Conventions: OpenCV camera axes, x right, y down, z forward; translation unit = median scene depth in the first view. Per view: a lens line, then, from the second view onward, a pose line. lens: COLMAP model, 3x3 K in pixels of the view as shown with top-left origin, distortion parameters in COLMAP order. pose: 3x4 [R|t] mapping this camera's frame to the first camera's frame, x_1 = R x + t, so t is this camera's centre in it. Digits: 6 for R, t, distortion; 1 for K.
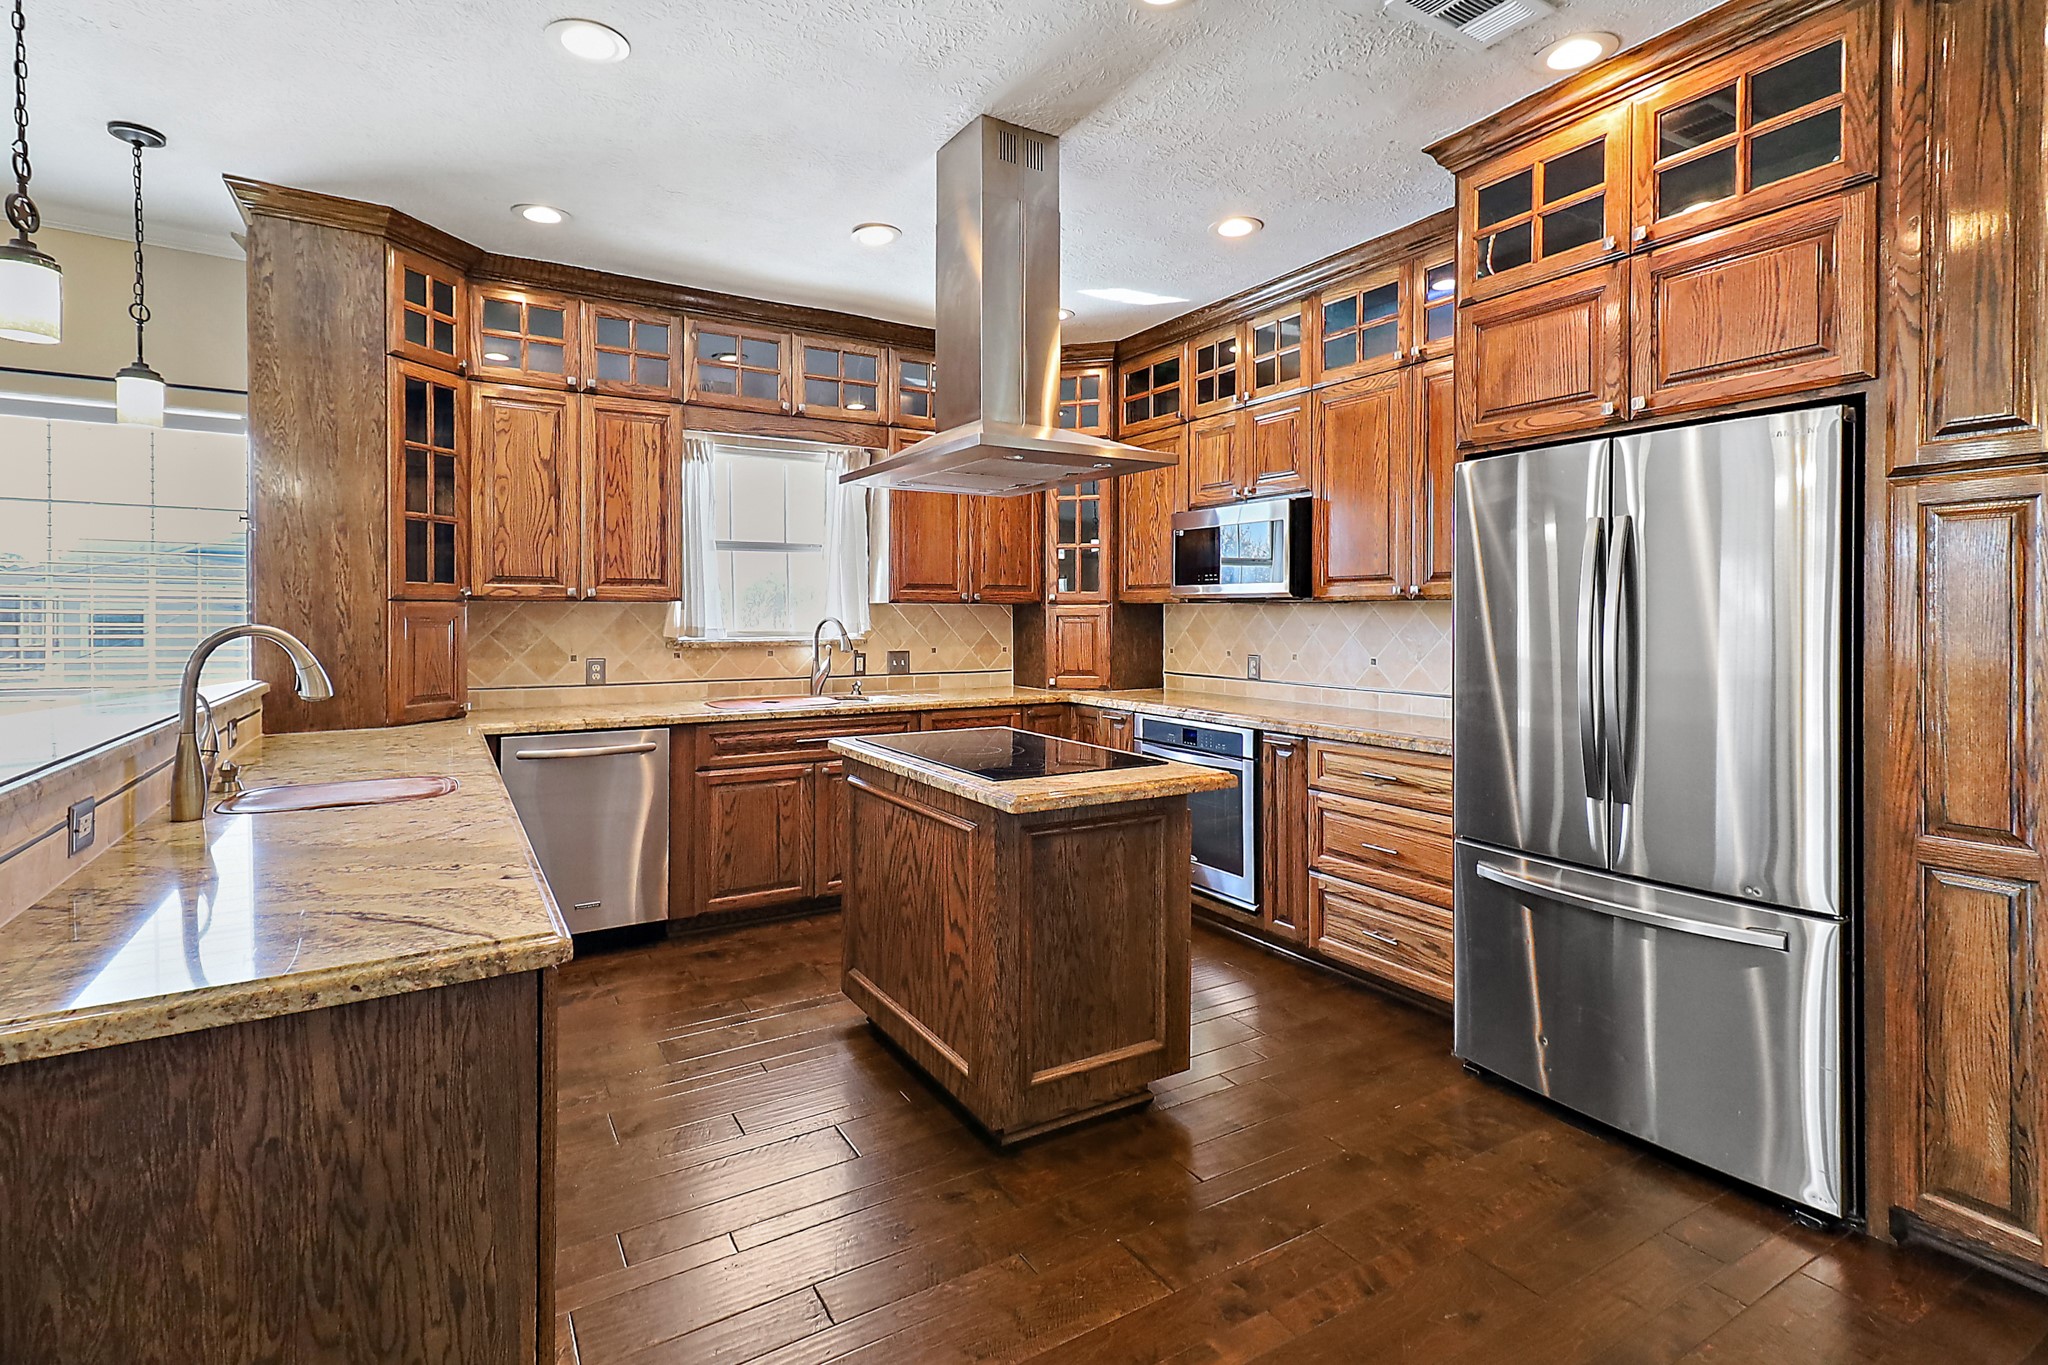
lens RADIAL K [[974.9, 0, 1024.6], [0, 974.9, 620.9], [0, 0, 1]] dist [0.012340, -0.000303]
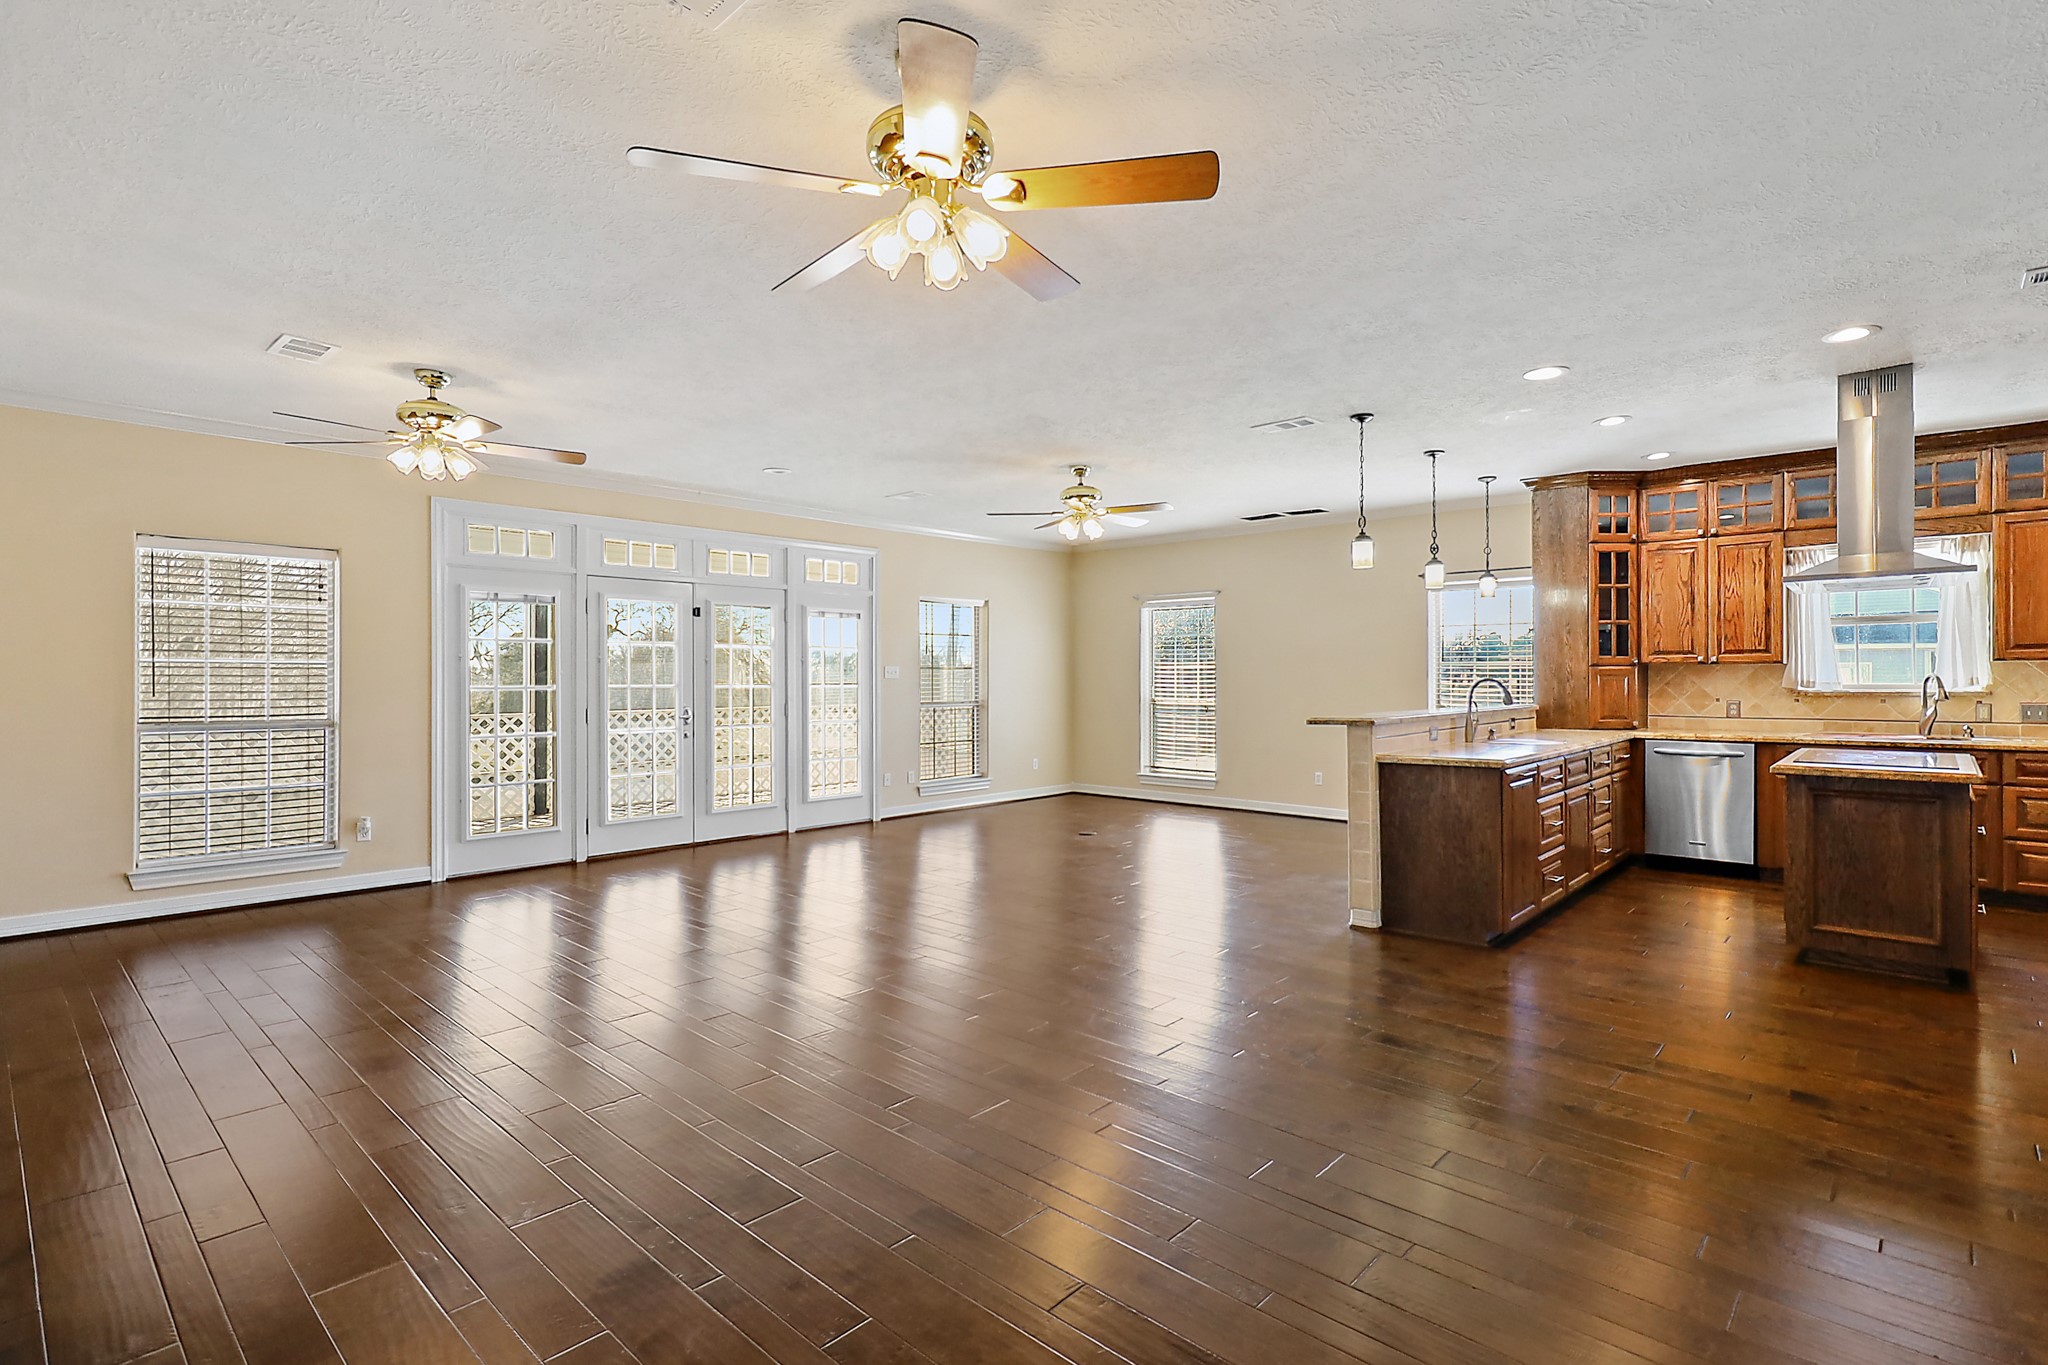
lens RADIAL K [[985.6, 0, 1045.2], [0, 985.6, 678.8], [0, 0, 1]] dist [0.013267, -0.001359]
pose [[0.290738, 0.000996, -0.956802, 0.879815], [0.001519, 0.999998, 0.001502, -0.000394], [0.956801, -0.001890, 0.290736, -0.593829]]
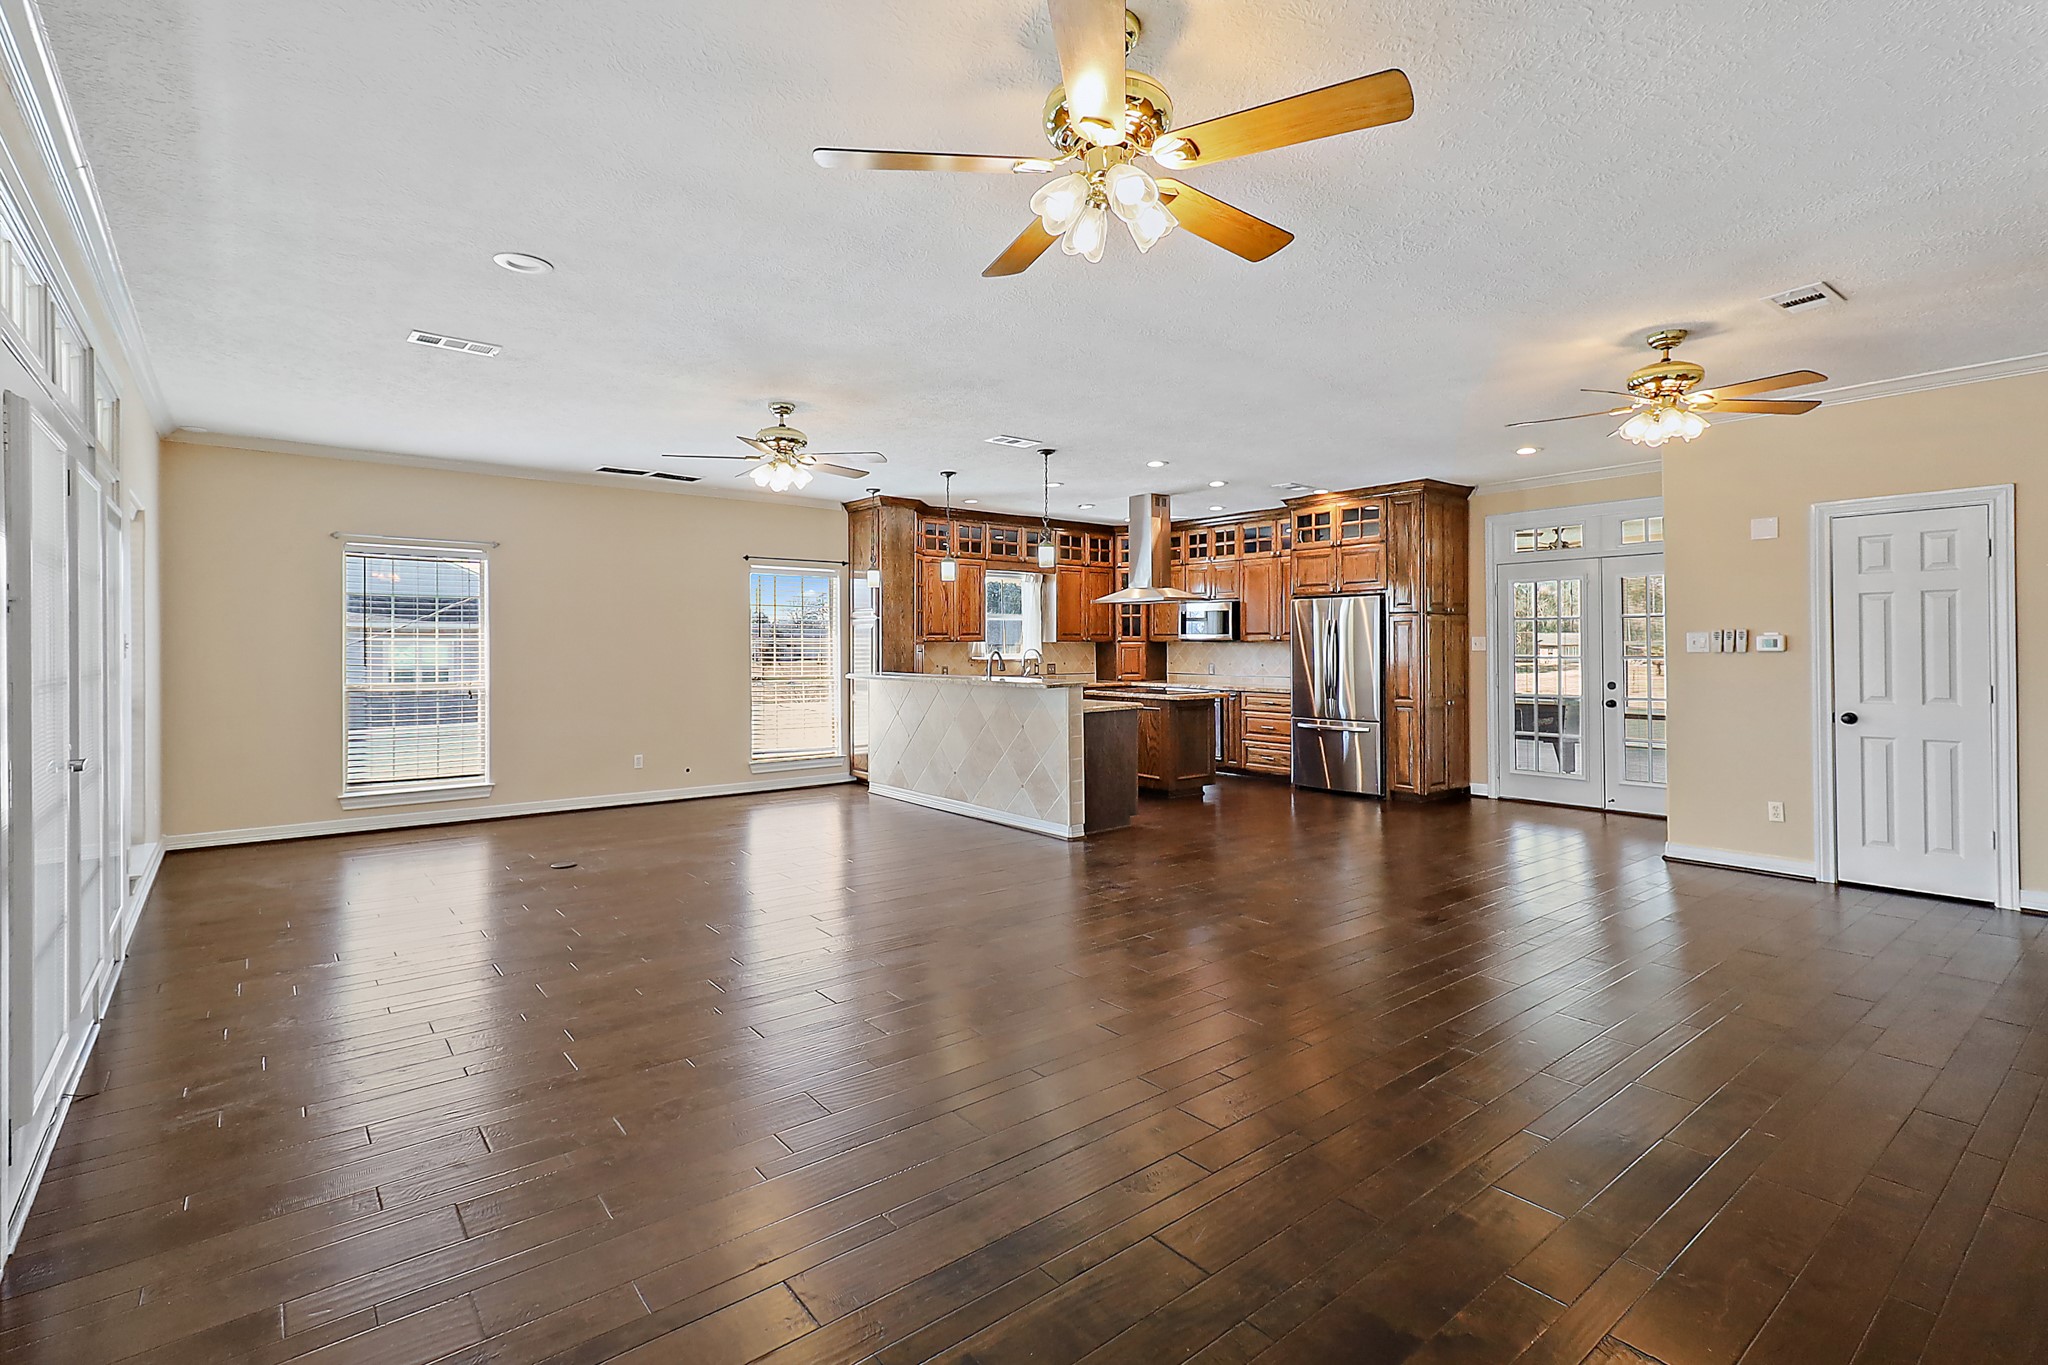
lens RADIAL K [[965.0, 0, 1028.5], [0, 965.0, 644.9], [0, 0, 1]] dist [0.005821, -0.000766]
pose [[0.990371, -0.003706, 0.138387, -0.652736], [0.004506, 0.999975, -0.005467, 0.000226], [-0.138364, 0.006038, 0.990363, -1.546302]]
